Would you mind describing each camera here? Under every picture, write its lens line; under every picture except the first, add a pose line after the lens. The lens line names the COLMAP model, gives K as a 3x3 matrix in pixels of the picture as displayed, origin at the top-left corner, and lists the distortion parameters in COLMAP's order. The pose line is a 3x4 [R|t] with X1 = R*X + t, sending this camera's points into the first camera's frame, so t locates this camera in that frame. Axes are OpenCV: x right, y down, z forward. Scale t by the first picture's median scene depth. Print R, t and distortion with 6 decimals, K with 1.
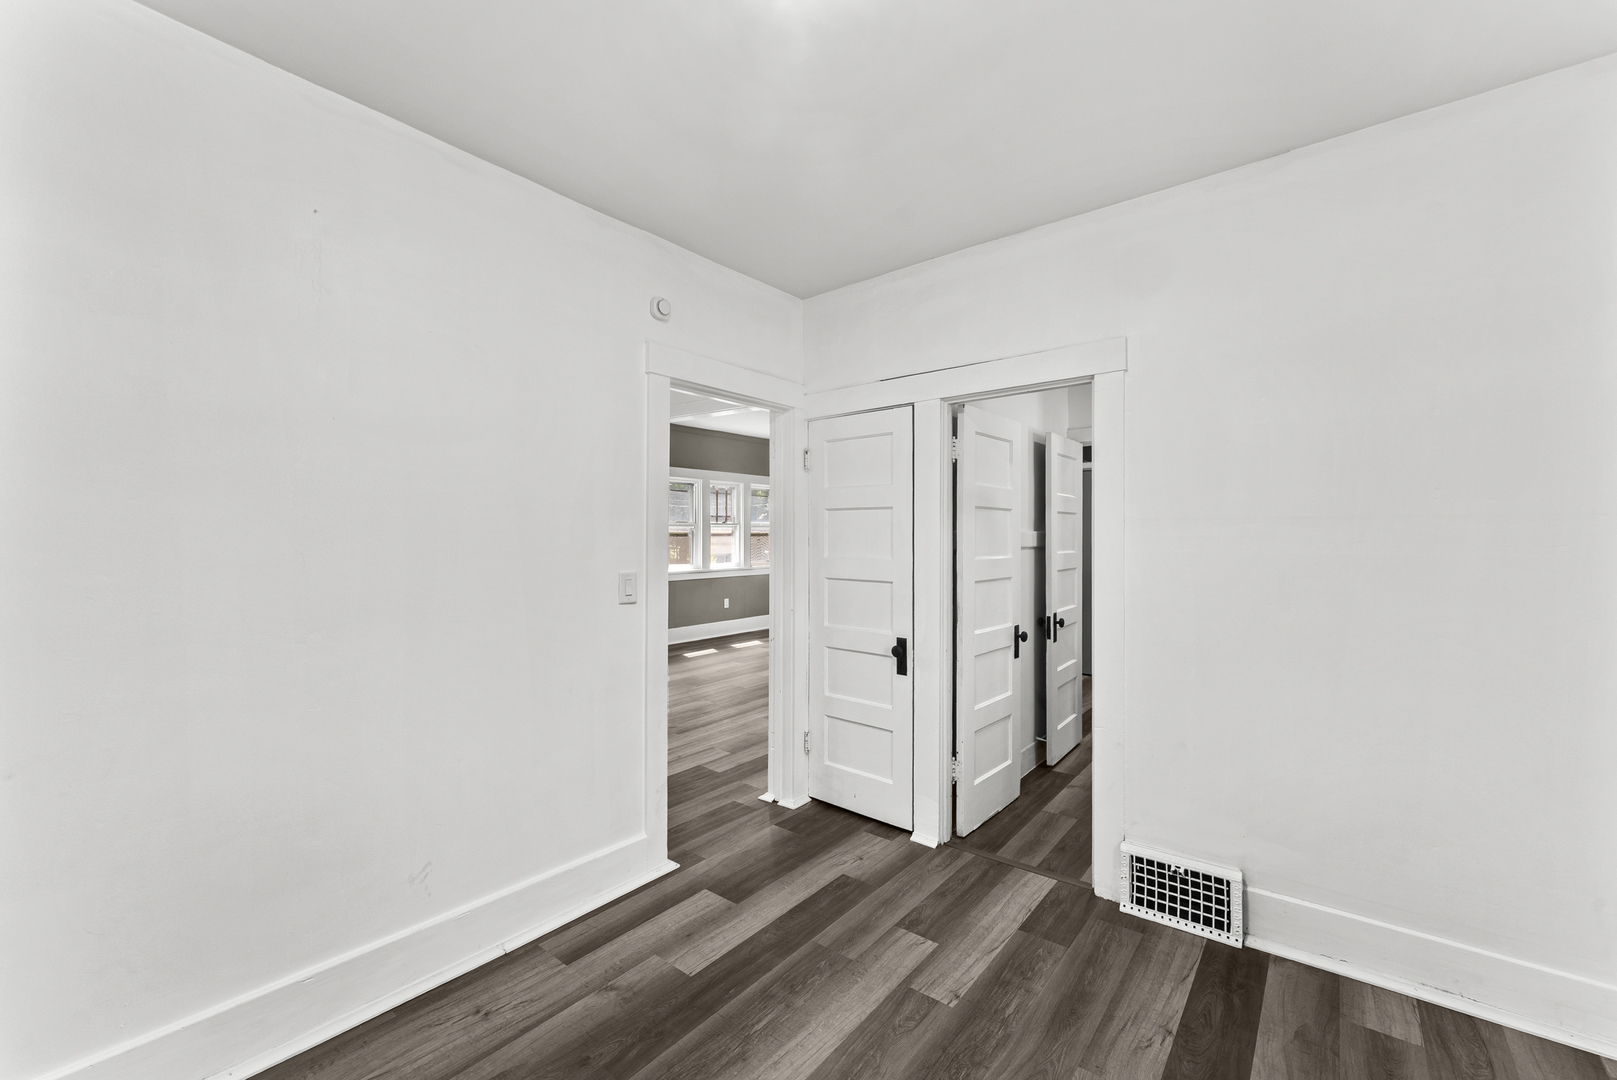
lens RADIAL K [[672.1, 0, 806.3], [0, 672.1, 531.6], [0, 0, 1]] dist [-0.002504, 0.000011]
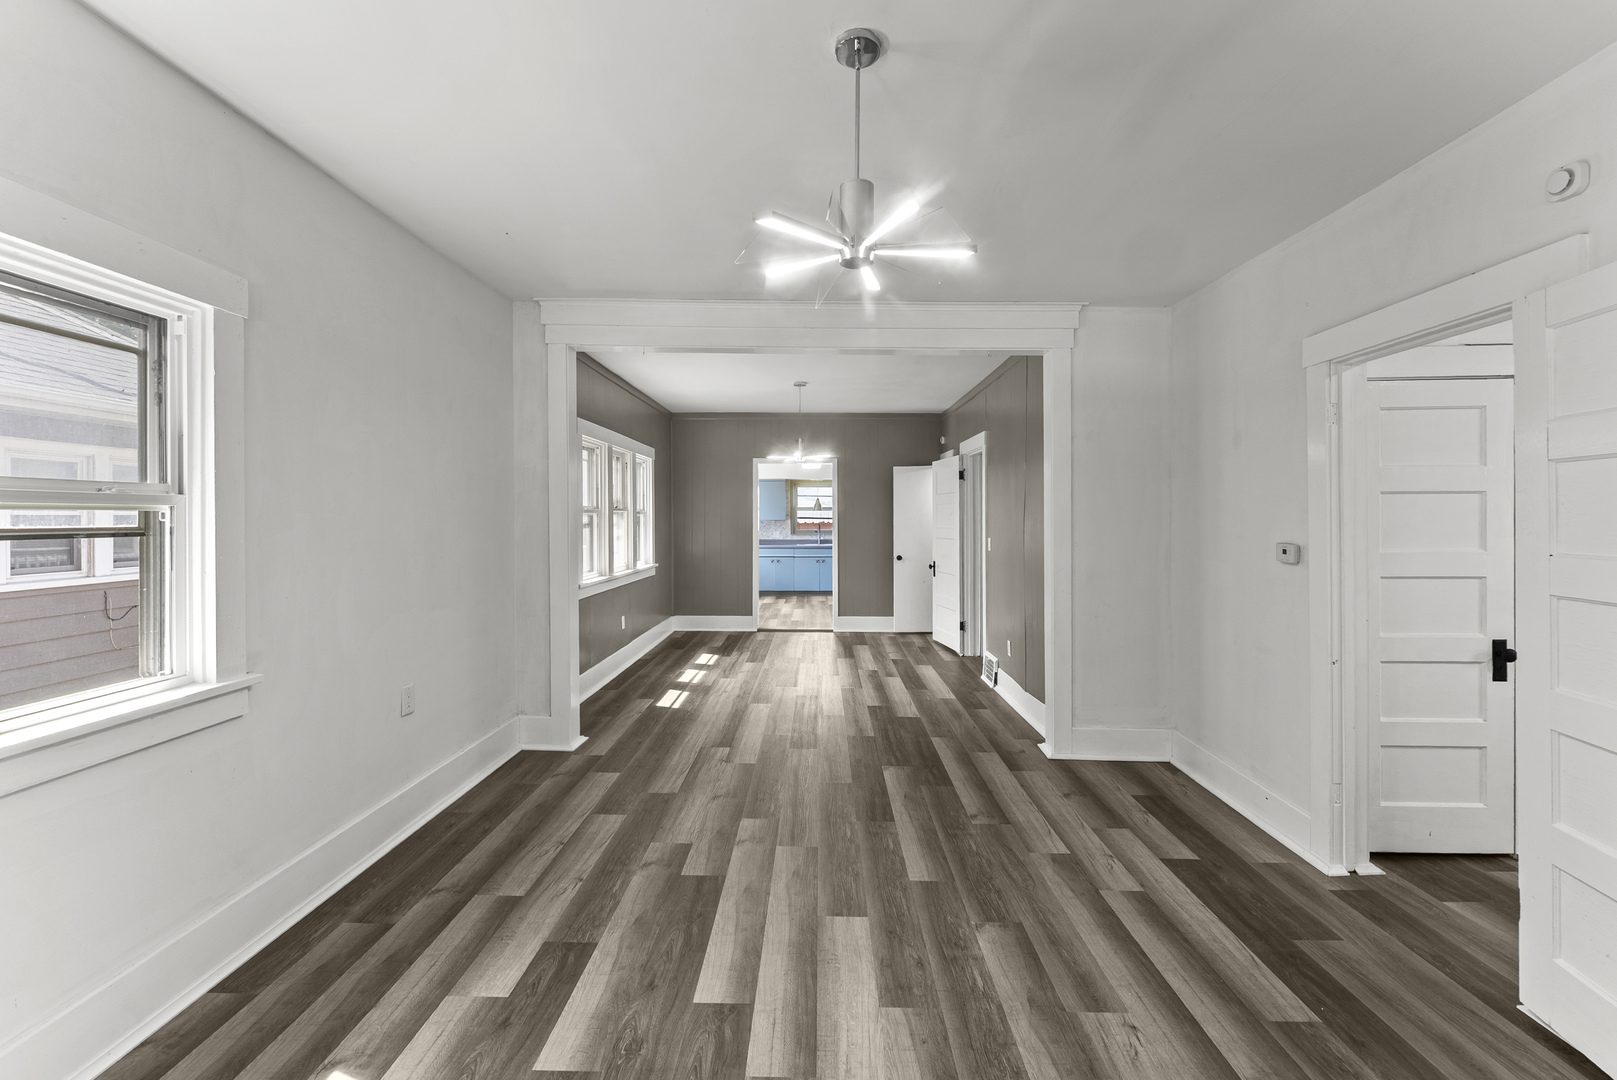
lens RADIAL K [[672.1, 0, 839.2], [0, 672.1, 520.4], [0, 0, 1]] dist [-0.002504, 0.000011]
pose [[0.779194, -0.004597, 0.626766, -0.406817], [0.003068, 0.999989, 0.003520, -0.001754], [-0.626776, -0.000820, 0.779199, 0.320294]]
